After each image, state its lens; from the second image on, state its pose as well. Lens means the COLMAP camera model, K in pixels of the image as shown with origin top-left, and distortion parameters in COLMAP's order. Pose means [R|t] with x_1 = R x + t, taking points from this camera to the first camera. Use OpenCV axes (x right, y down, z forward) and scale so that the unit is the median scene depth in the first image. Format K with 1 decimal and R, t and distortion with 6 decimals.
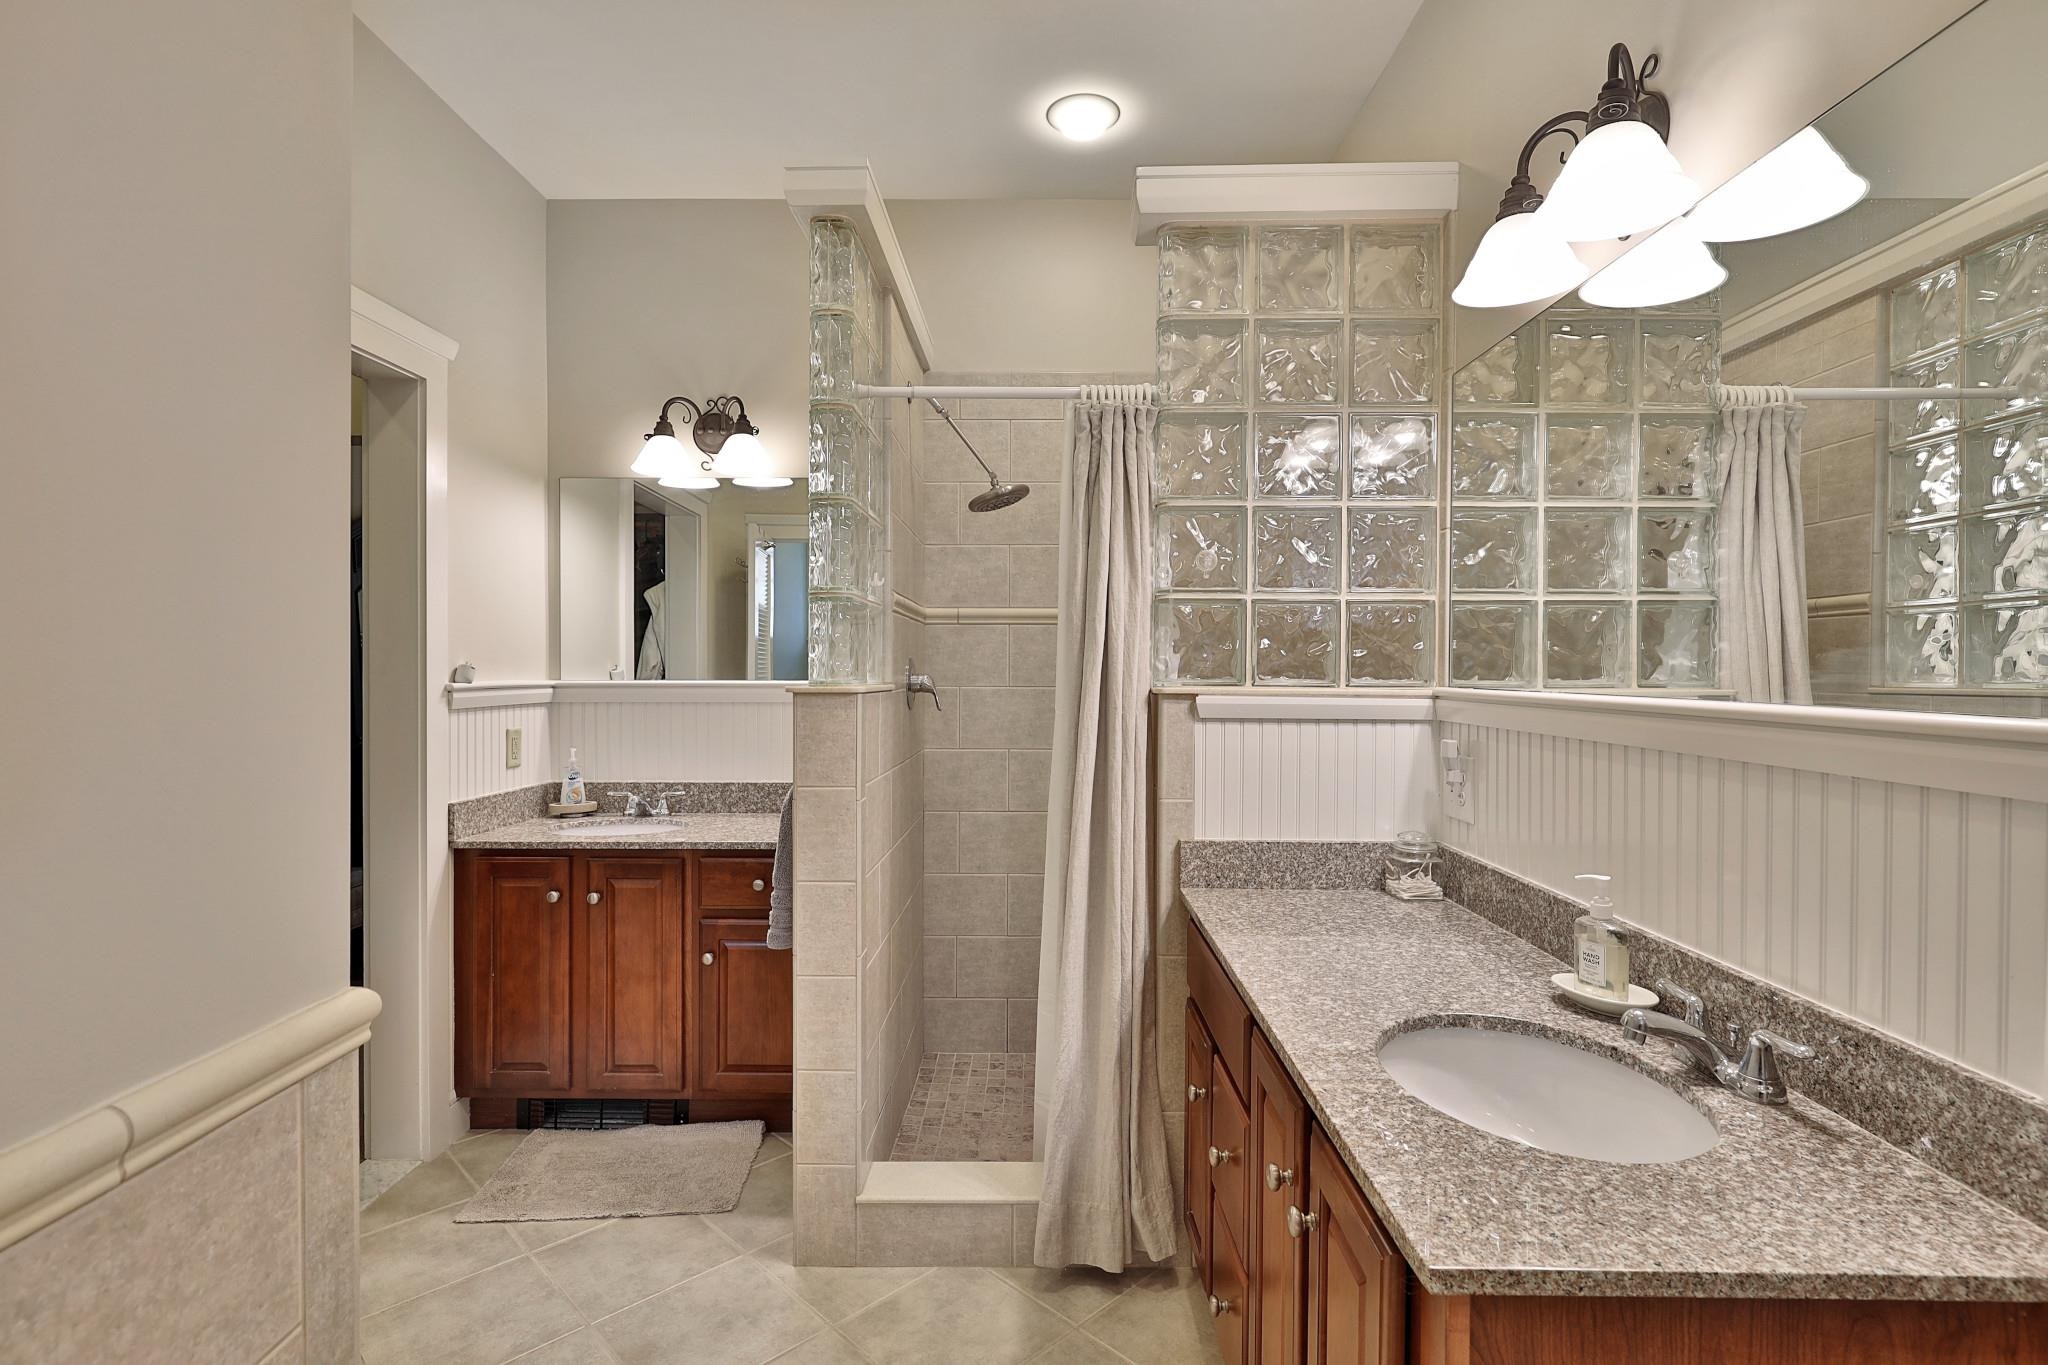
lens RADIAL K [[983.6, 0, 1030.9], [0, 983.6, 684.9], [0, 0, 1]] dist [-0.001666, -0.000875]
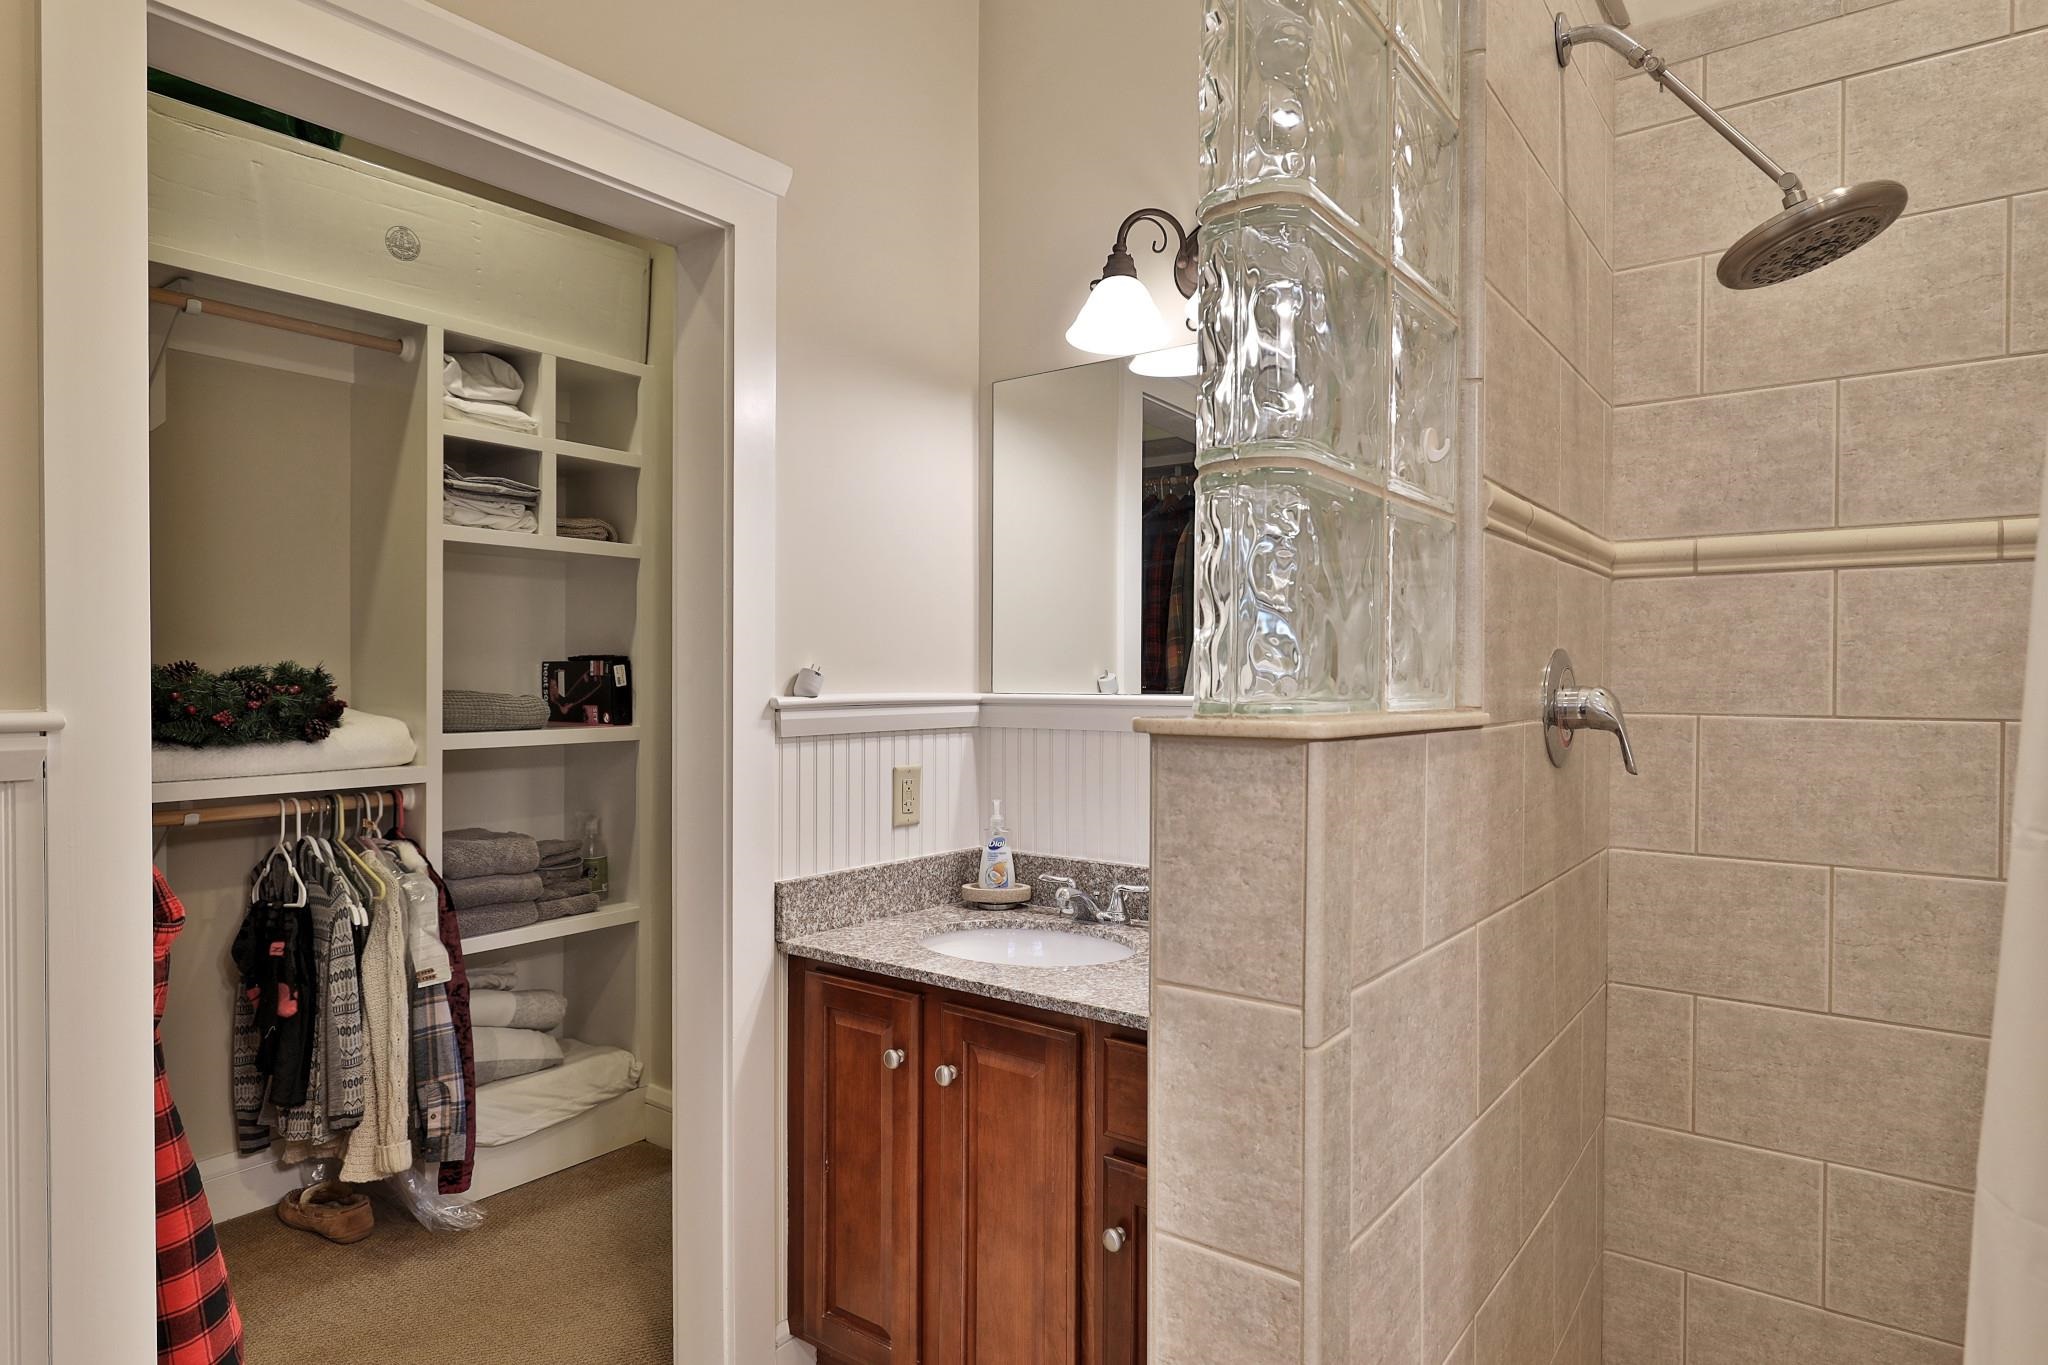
lens RADIAL K [[1118.1, 0, 1043.8], [0, 1118.1, 690.9], [0, 0, 1]] dist [-0.000157, -0.001488]
pose [[0.806533, 0.007190, -0.591146, -0.013862], [-0.010380, 0.999944, -0.002000, -0.005581], [0.591098, 0.007749, 0.806562, 0.471311]]
